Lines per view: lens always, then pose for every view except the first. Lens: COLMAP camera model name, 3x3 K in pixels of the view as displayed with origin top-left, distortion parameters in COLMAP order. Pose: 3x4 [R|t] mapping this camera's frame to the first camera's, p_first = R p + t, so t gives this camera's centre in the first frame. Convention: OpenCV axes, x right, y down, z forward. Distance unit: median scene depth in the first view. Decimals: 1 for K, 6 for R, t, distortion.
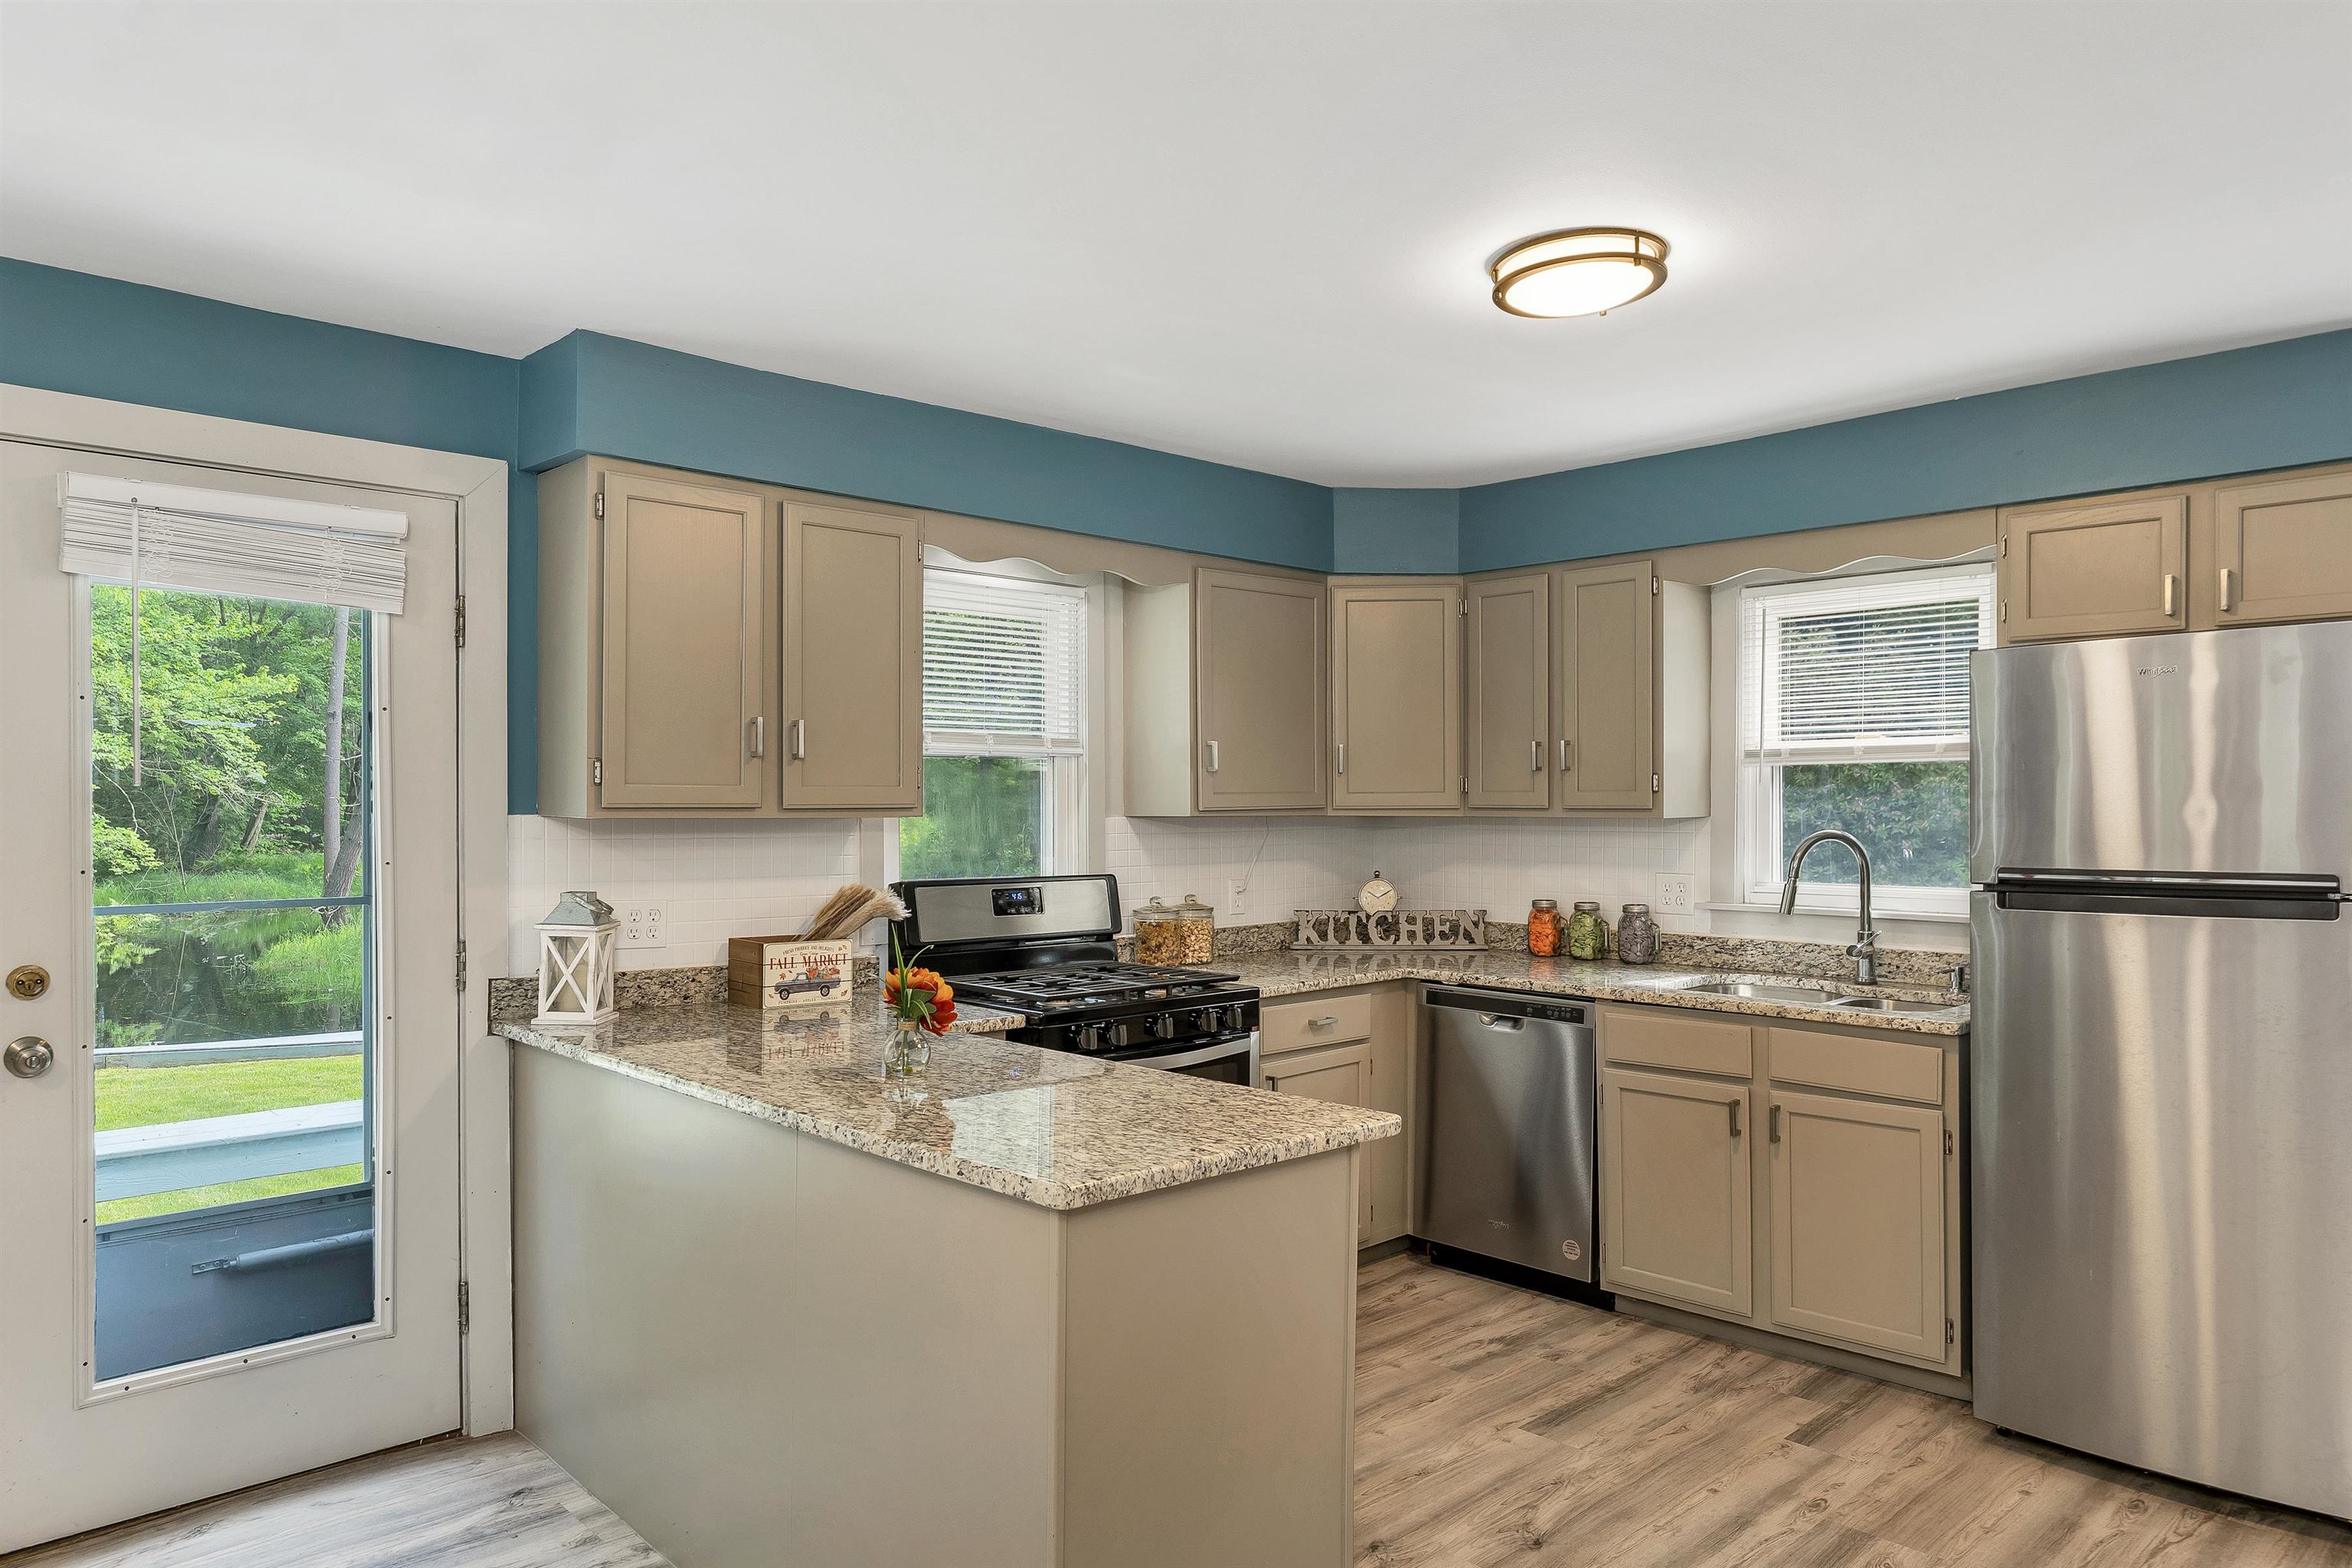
lens RADIAL K [[1487.9, 0, 1152.3], [0, 1487.9, 822.6], [0, 0, 1]] dist [0.024674, 0.000475]
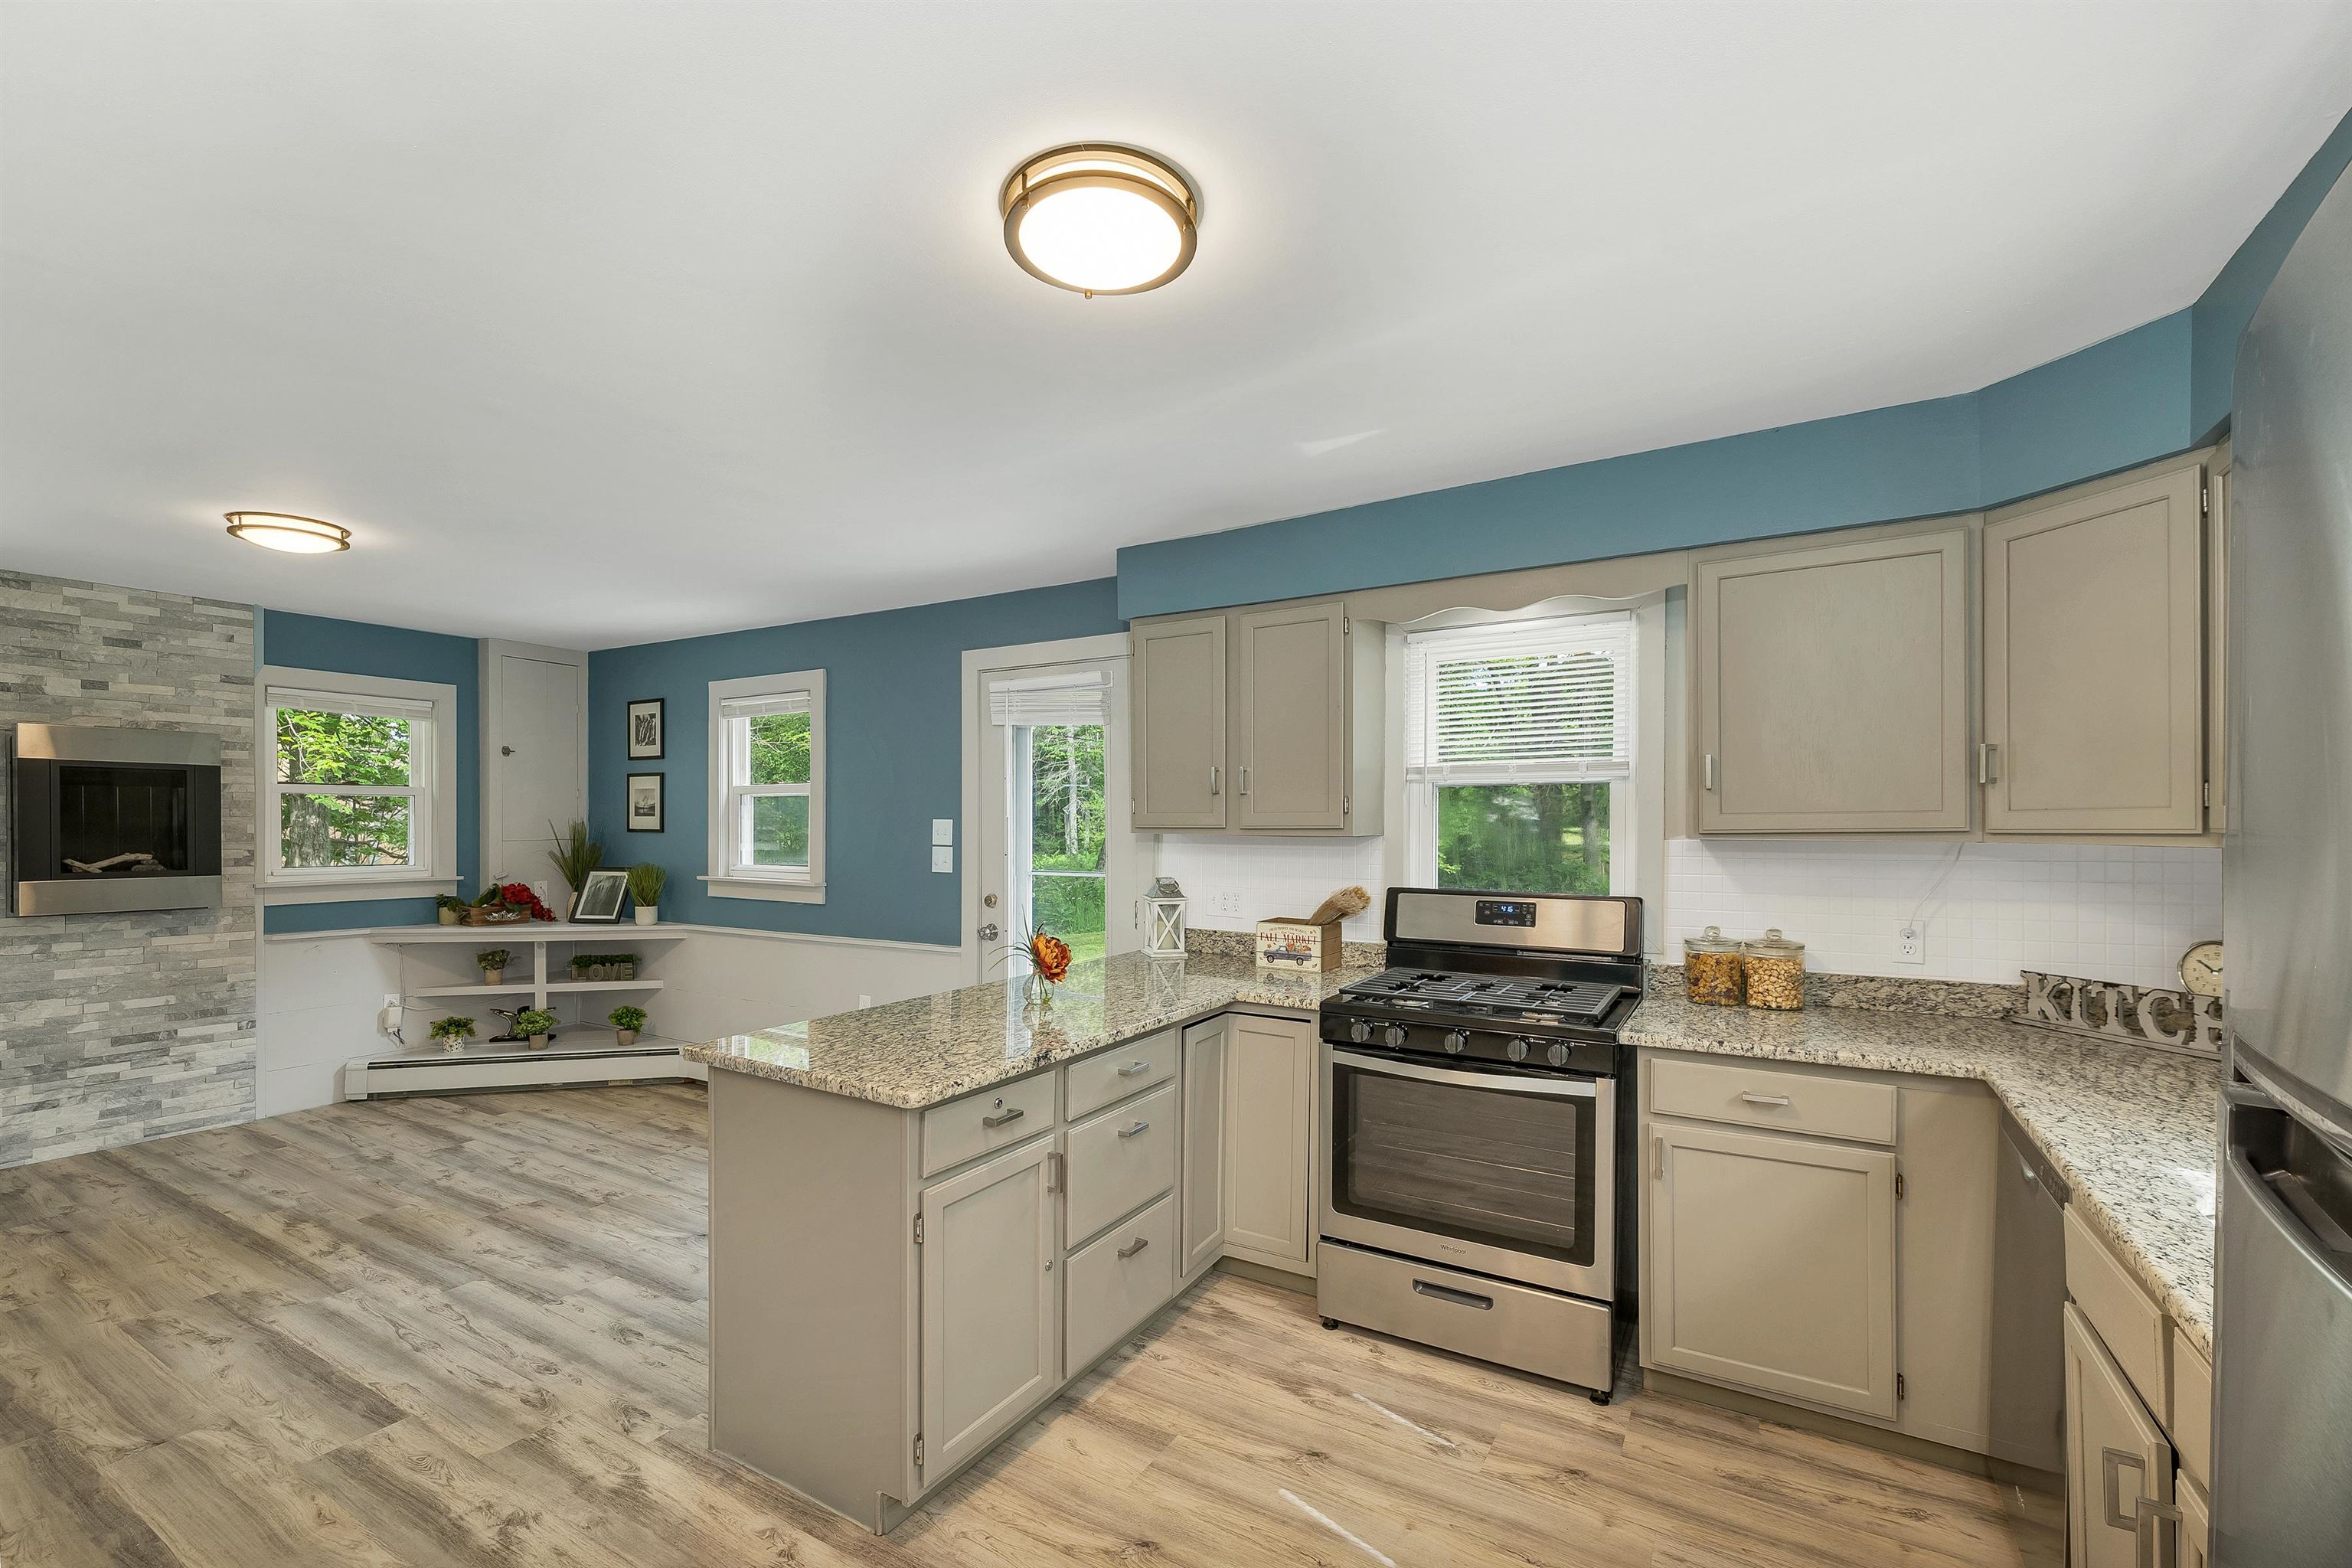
lens RADIAL K [[1004.4, 0, 1177.2], [0, 1004.4, 828.8], [0, 0, 1]] dist [0.000671, -0.000008]
pose [[0.272048, 0.006115, -0.962264, 0.546346], [-0.012217, 0.999921, 0.002900, -0.008828], [0.962206, 0.010967, 0.272101, 0.548958]]
